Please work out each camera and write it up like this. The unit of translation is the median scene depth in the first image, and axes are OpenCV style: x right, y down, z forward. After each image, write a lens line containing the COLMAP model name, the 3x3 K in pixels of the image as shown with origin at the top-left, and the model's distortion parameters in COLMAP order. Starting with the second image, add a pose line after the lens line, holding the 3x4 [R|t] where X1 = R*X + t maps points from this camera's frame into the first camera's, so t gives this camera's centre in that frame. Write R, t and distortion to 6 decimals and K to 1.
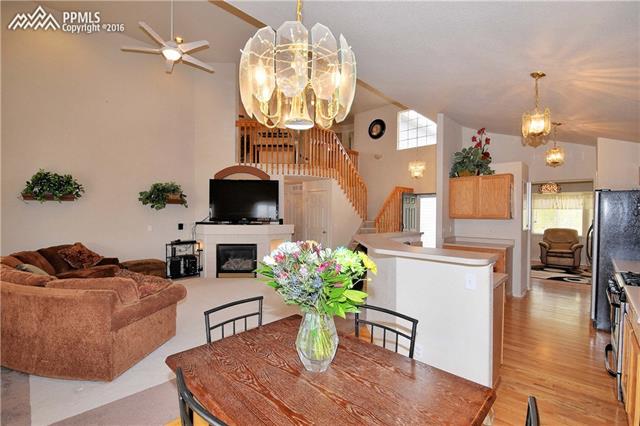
lens RADIAL K [[362.6, 0, 320.8], [0, 362.6, 219.8], [0, 0, 1]] dist [0.034252, -0.072937]
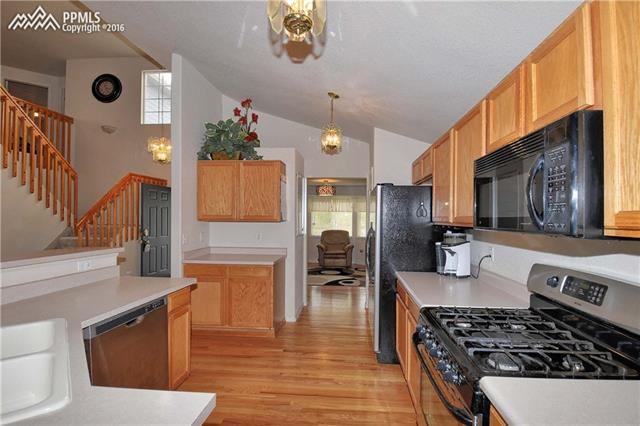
lens RADIAL K [[362.6, 0, 320.8], [0, 362.6, 219.8], [0, 0, 1]] dist [0.034252, -0.072937]
pose [[0.854056, -0.002797, 0.520174, 0.162054], [0.006865, 0.999959, -0.005893, -0.000388], [-0.520136, 0.008604, 0.854040, 0.255541]]
